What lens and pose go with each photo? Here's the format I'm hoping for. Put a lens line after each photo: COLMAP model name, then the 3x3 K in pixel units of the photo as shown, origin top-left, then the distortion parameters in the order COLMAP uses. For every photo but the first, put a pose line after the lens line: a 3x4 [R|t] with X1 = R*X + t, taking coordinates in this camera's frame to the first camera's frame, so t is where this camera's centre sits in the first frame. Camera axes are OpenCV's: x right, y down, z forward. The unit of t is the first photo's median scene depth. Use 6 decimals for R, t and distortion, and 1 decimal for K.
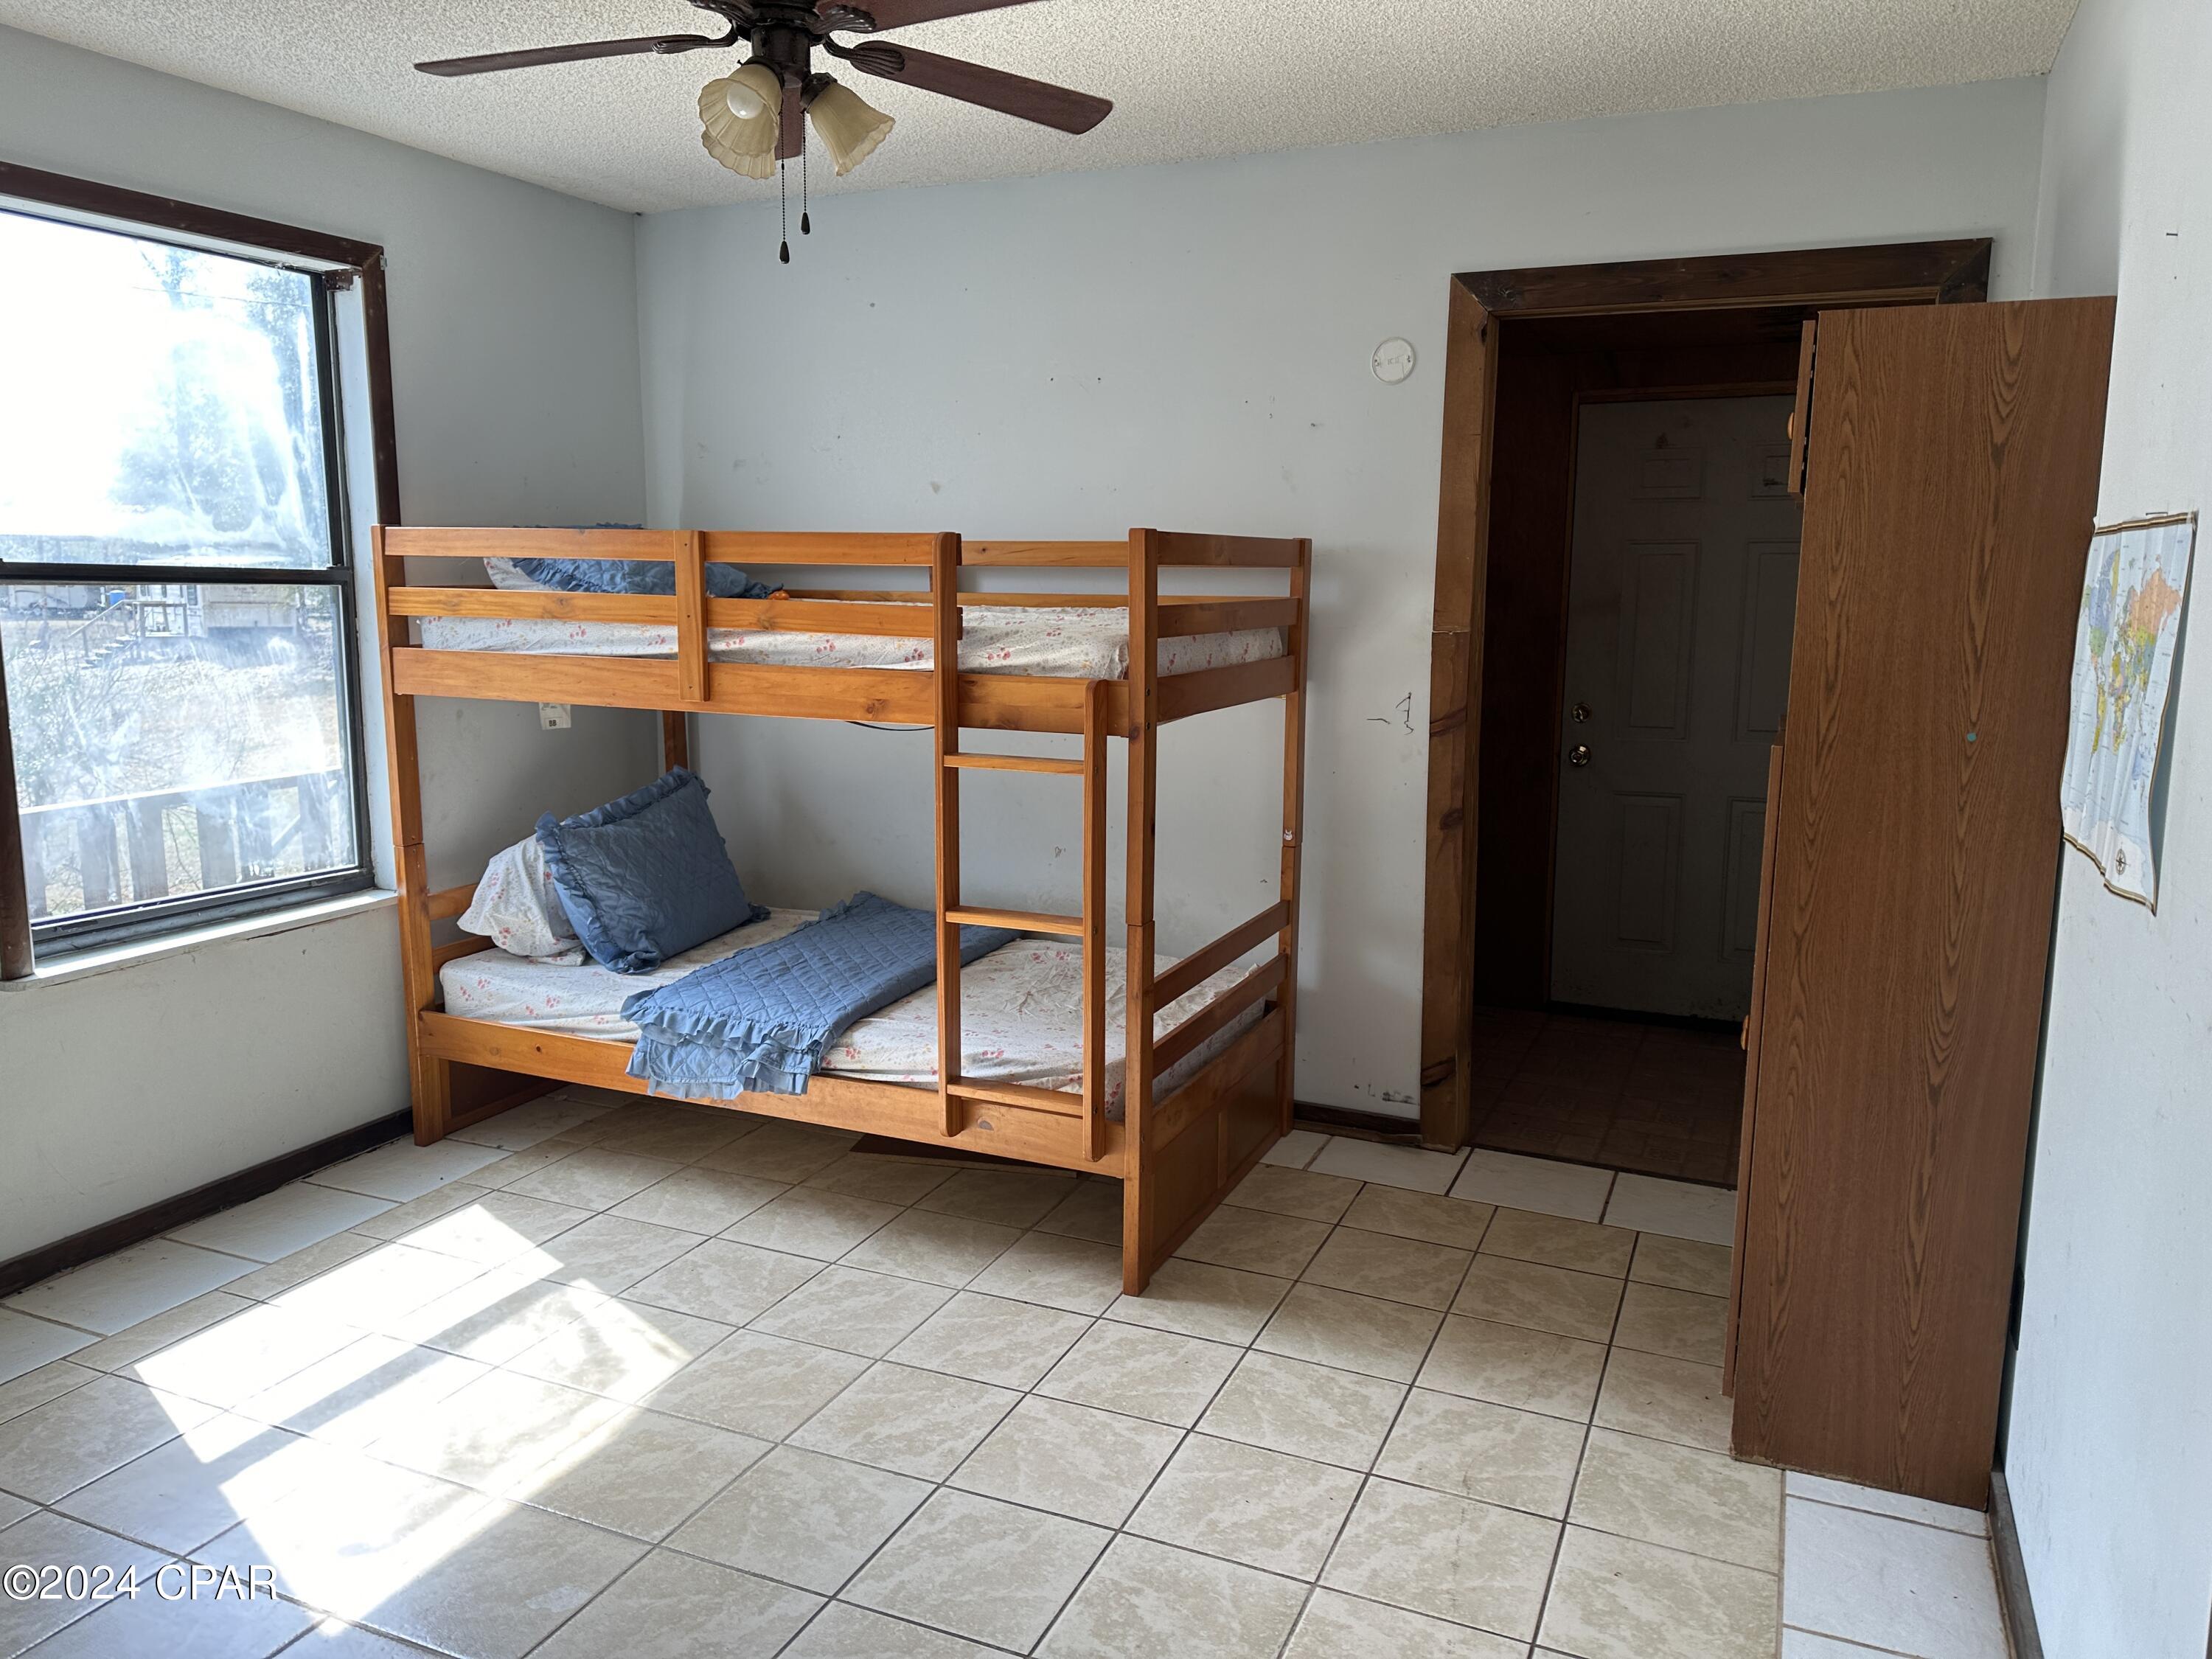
lens RADIAL K [[1552.3, 0, 1097.6], [0, 1552.3, 842.9], [0, 0, 1]] dist [0.062574, -0.076527]
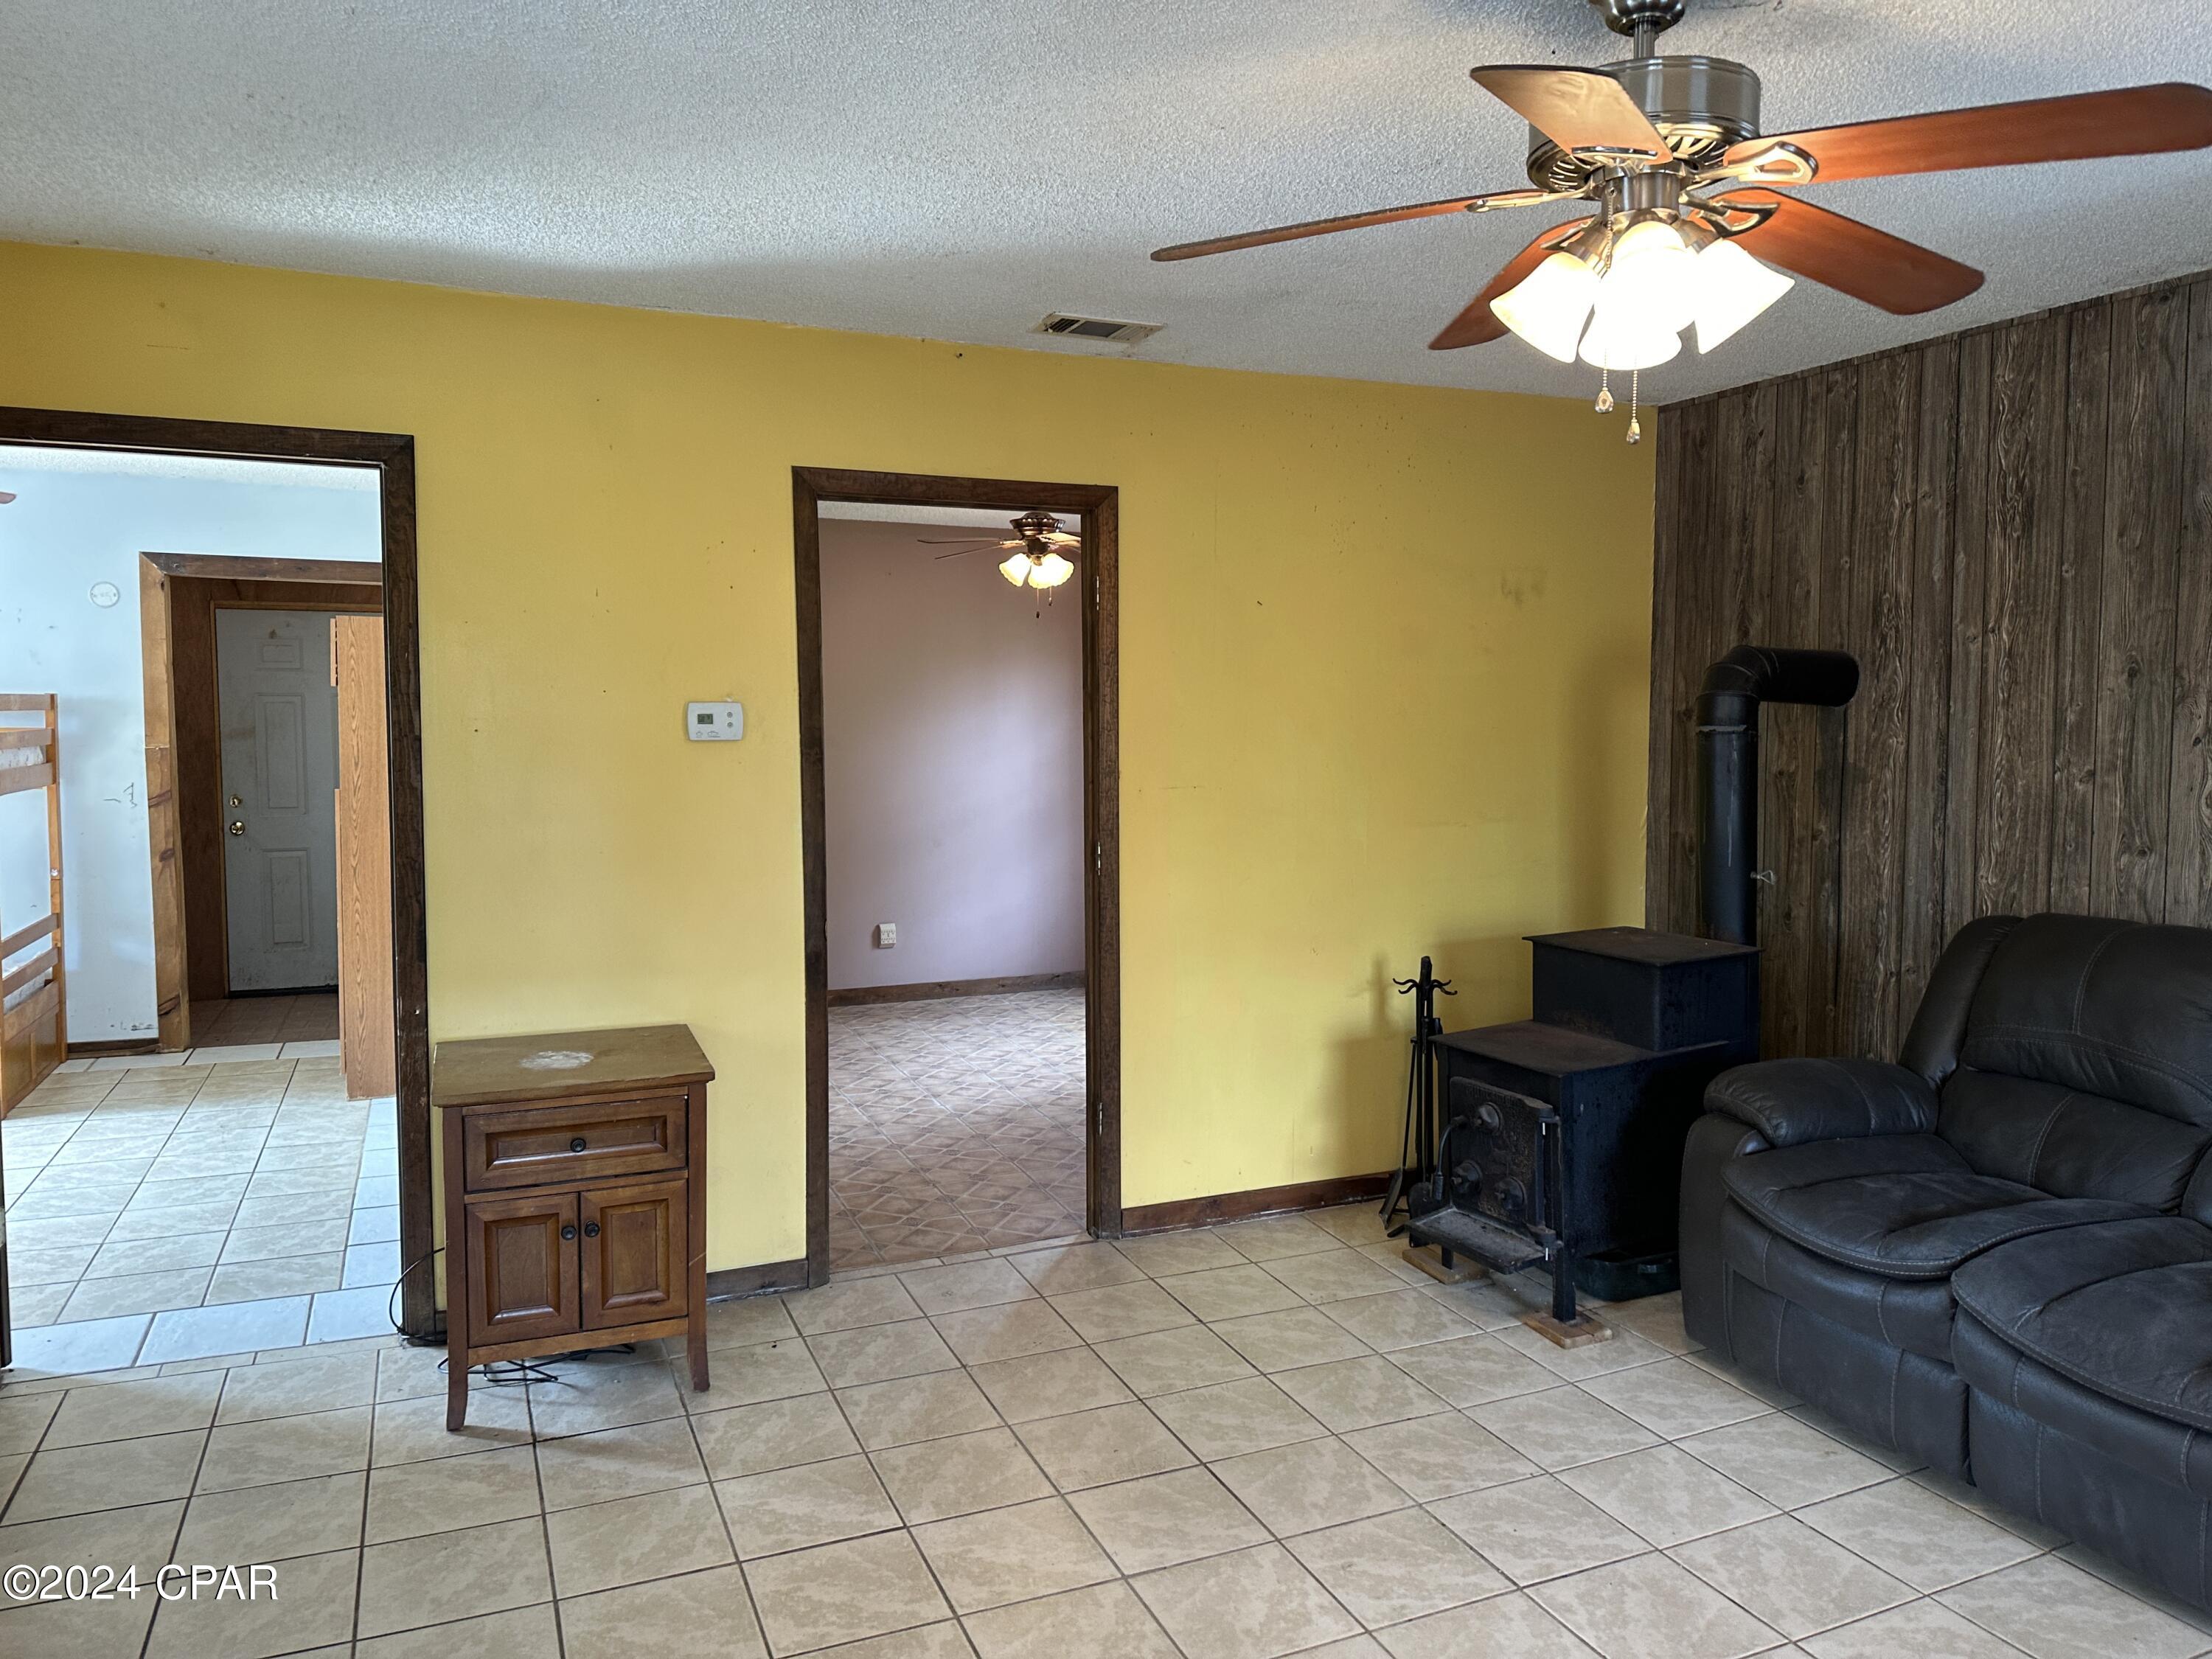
lens RADIAL K [[1552.3, 0, 1116.6], [0, 1552.3, 819.9], [0, 0, 1]] dist [0.062574, -0.076527]
pose [[0.674754, -0.050791, 0.736293, -0.339469], [0.118144, 0.992197, -0.039827, 0.138310], [-0.728525, 0.113862, 0.675490, -0.940249]]
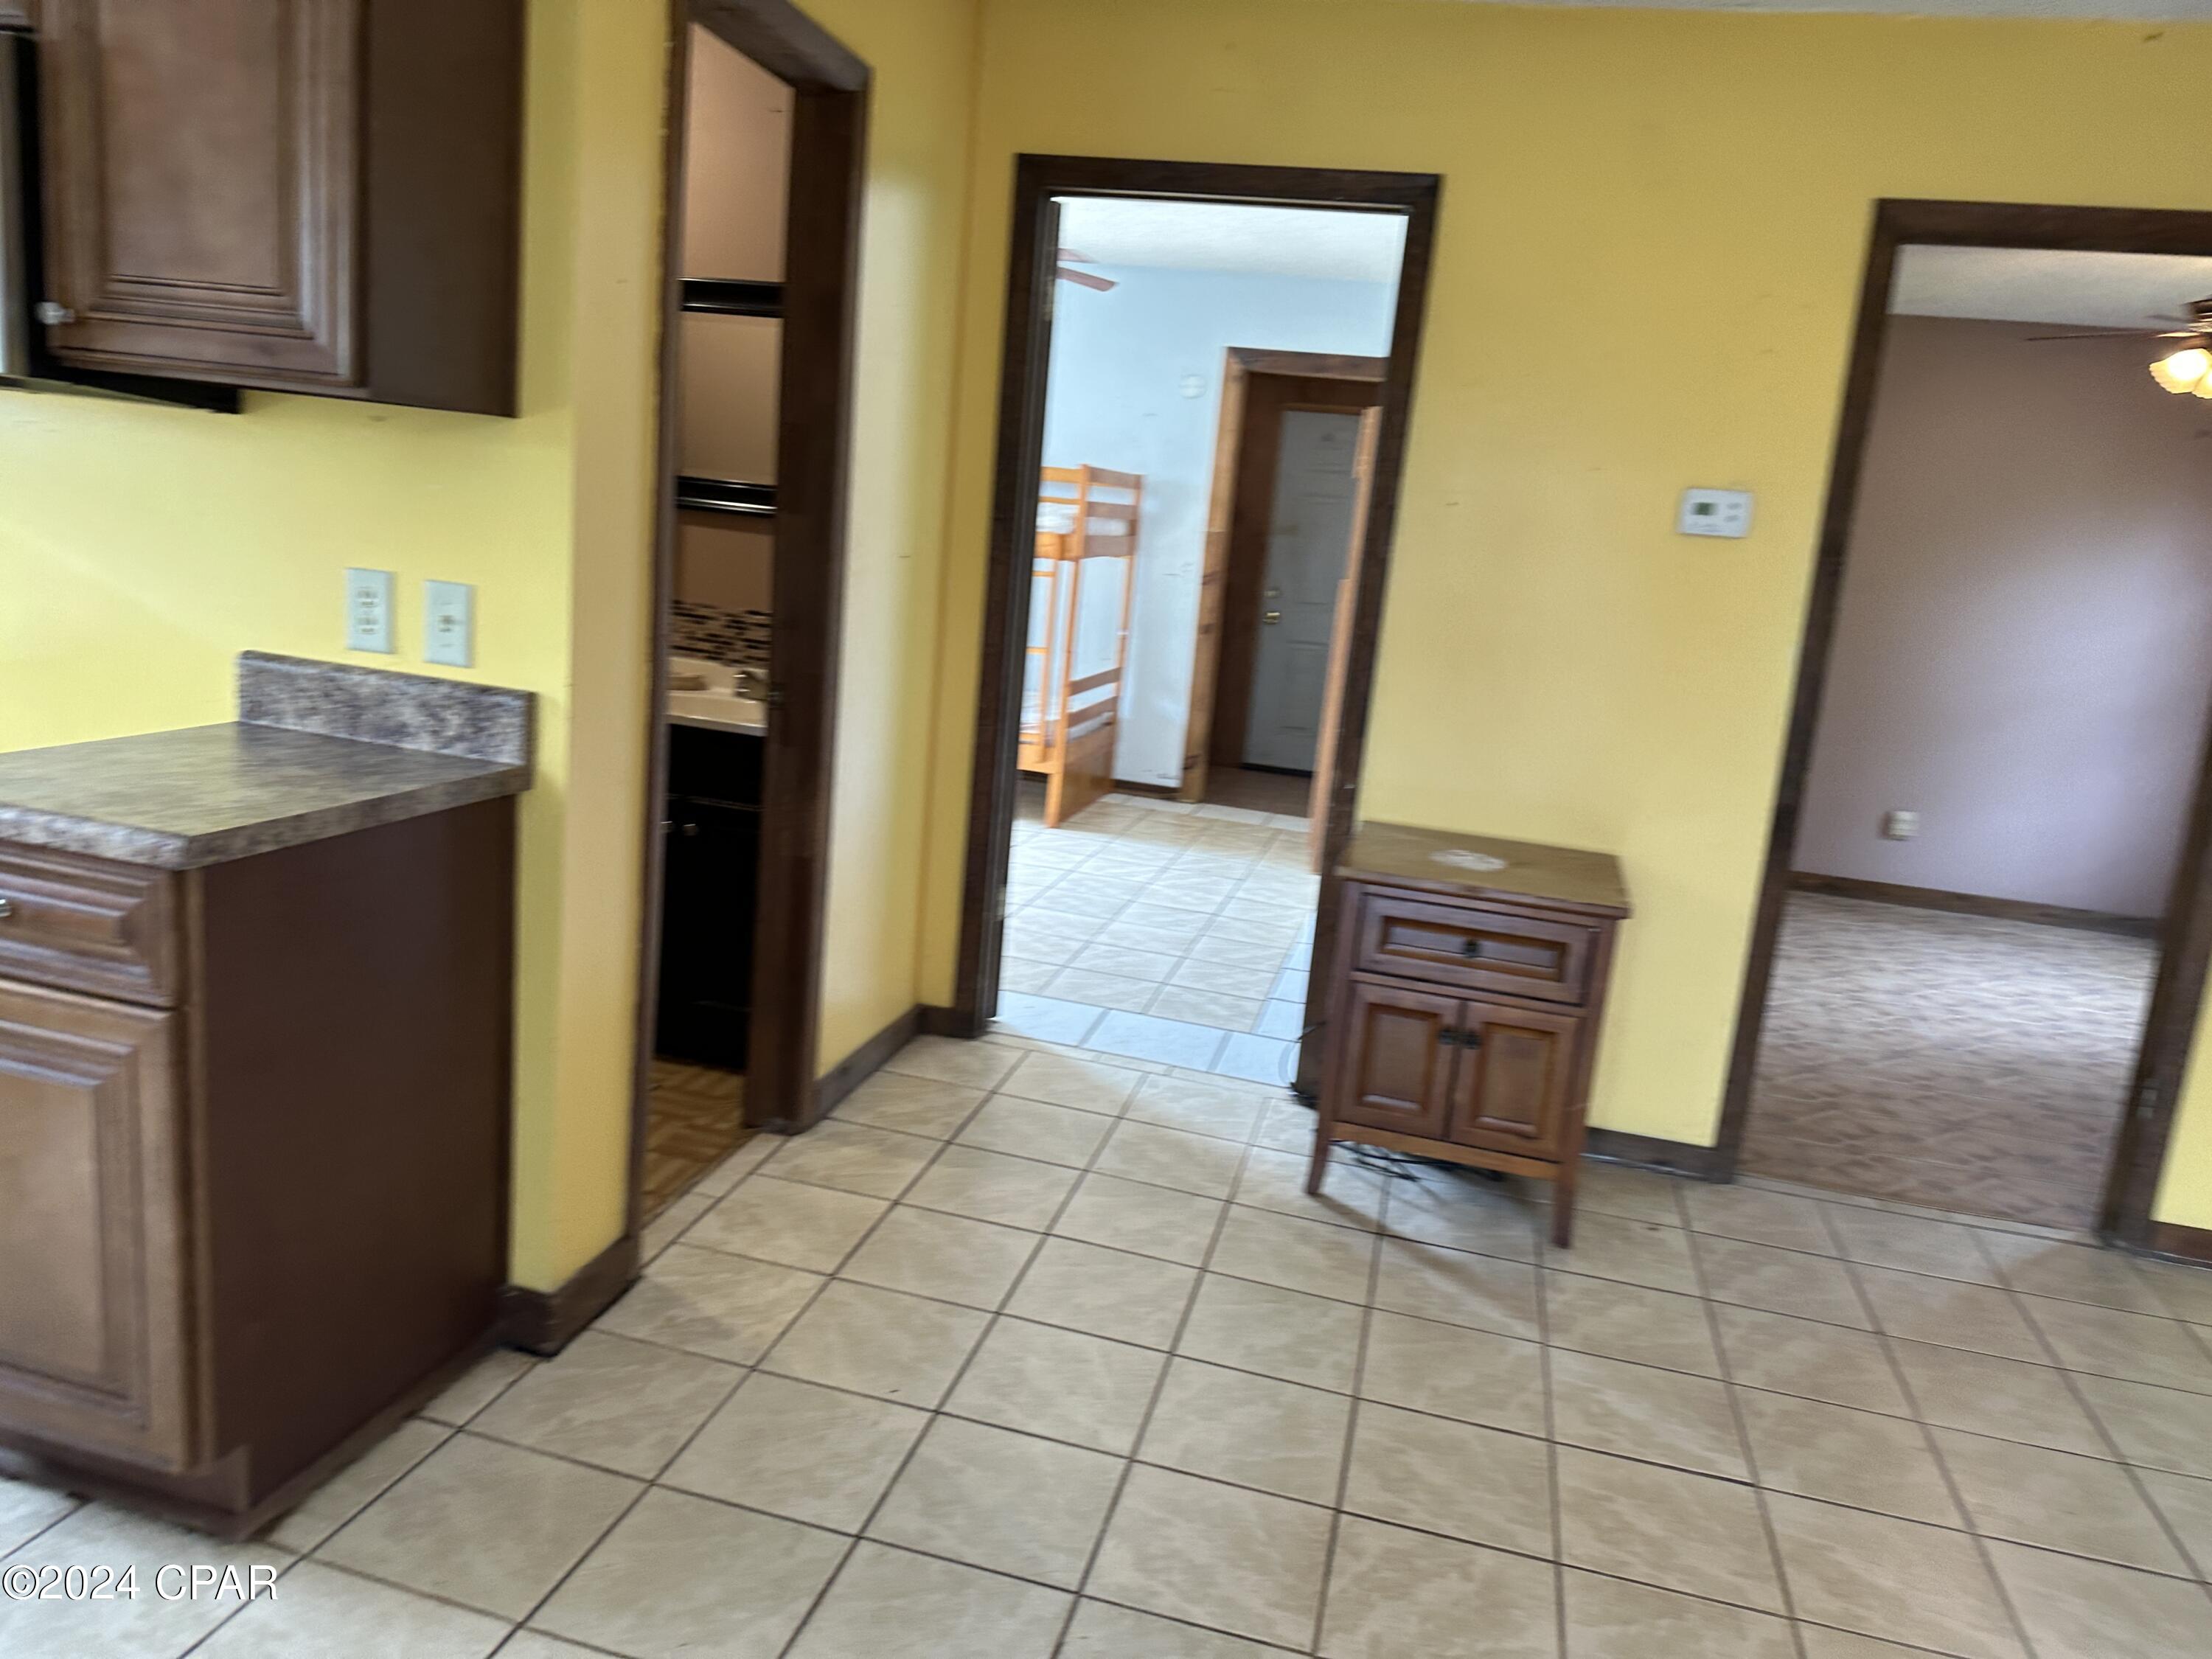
lens RADIAL K [[1552.3, 0, 1084.5], [0, 1552.3, 823.6], [0, 0, 1]] dist [0.062574, -0.076527]
pose [[0.980831, 0.056668, 0.186439, -0.266751], [-0.064754, 0.997194, 0.037566, 0.162793], [-0.183787, -0.048919, 0.981748, -0.874279]]
